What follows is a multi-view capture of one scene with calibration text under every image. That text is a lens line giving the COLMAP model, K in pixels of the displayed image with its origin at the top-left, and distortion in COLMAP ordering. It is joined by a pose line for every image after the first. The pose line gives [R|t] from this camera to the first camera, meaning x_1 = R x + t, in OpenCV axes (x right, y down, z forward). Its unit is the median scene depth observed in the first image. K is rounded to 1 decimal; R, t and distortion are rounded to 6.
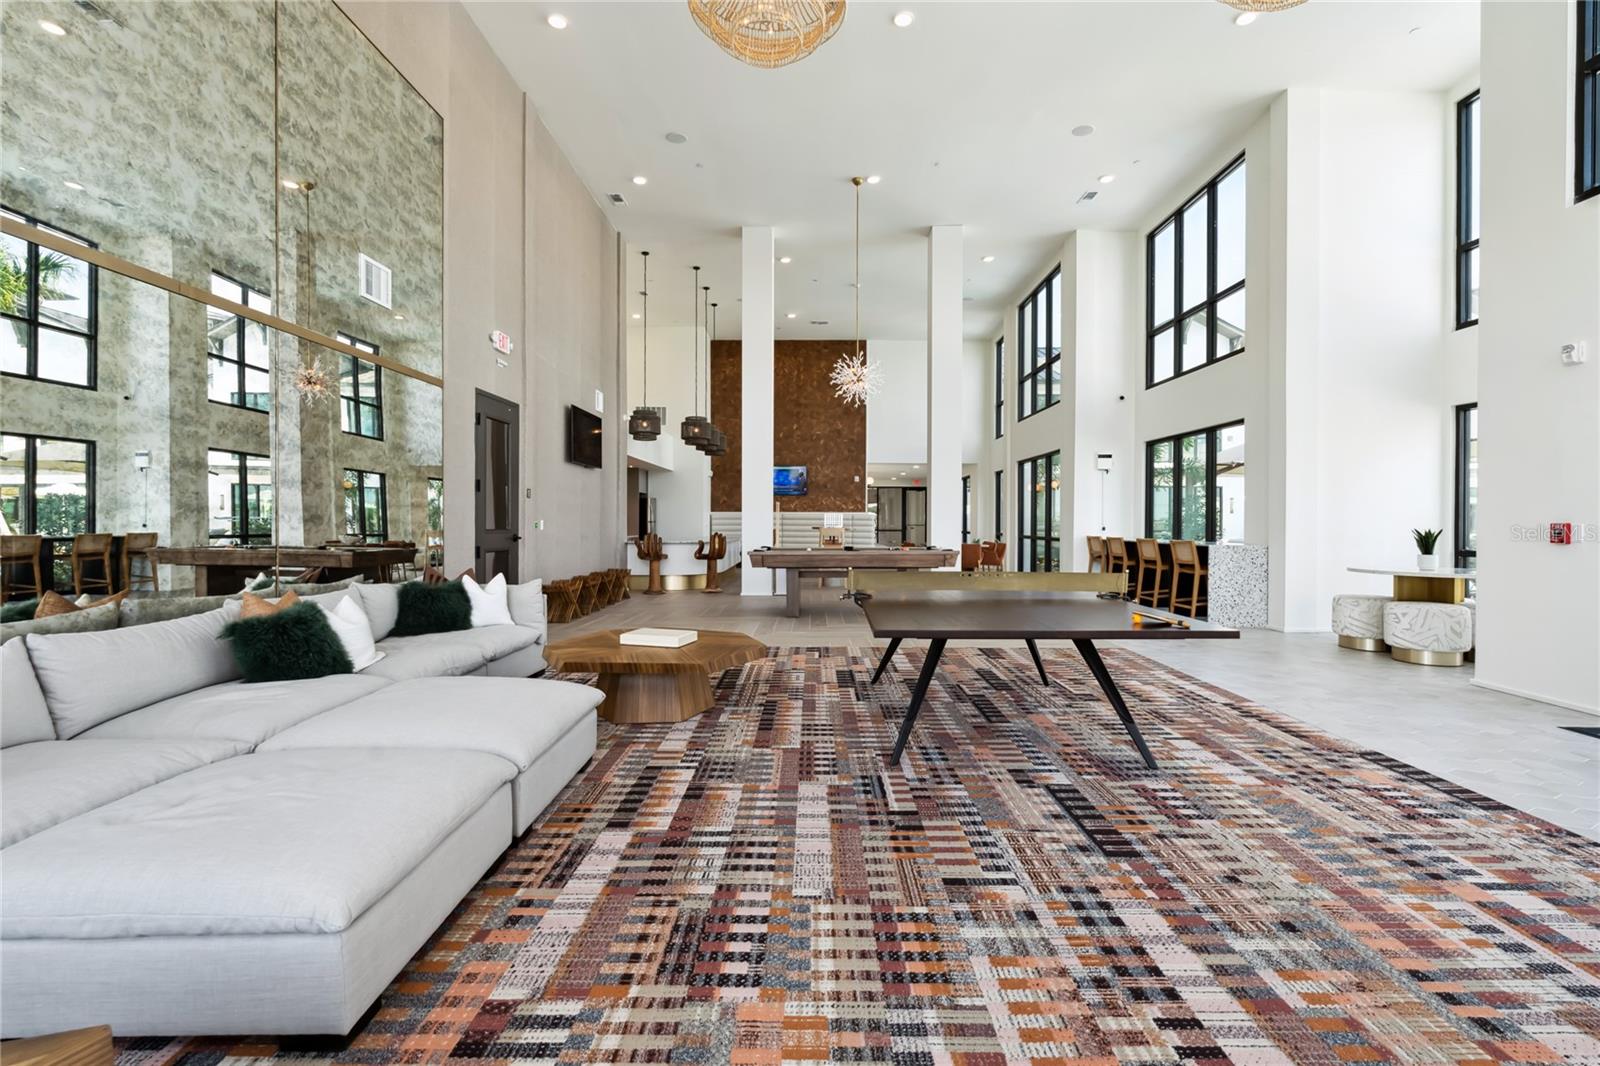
lens RADIAL K [[717.6, 0, 805.7], [0, 717.6, 532.2], [0, 0, 1]] dist [0.003073, 0.000126]
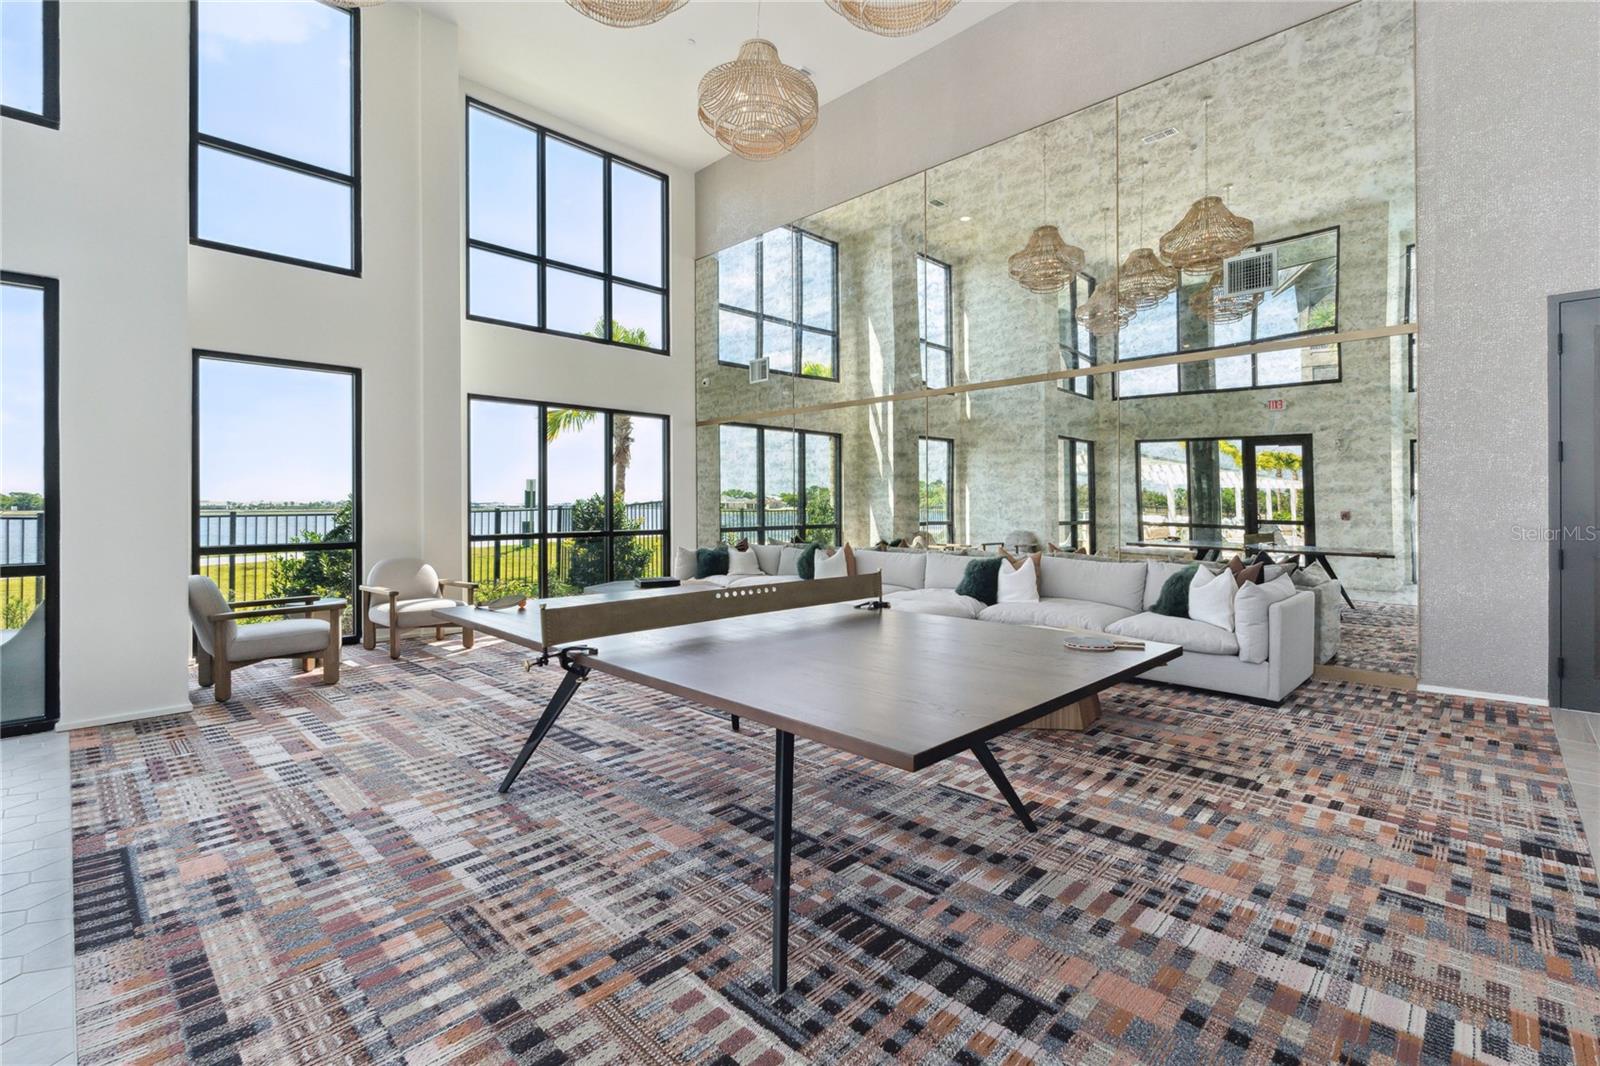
lens RADIAL K [[717.6, 0, 797.3], [0, 717.6, 516.5], [0, 0, 1]] dist [0.003073, 0.000126]
pose [[-0.692985, 0.008660, -0.720900, 0.903832], [-0.009052, 0.999745, 0.020711, -0.028082], [0.720896, 0.020878, -0.692729, 1.941902]]
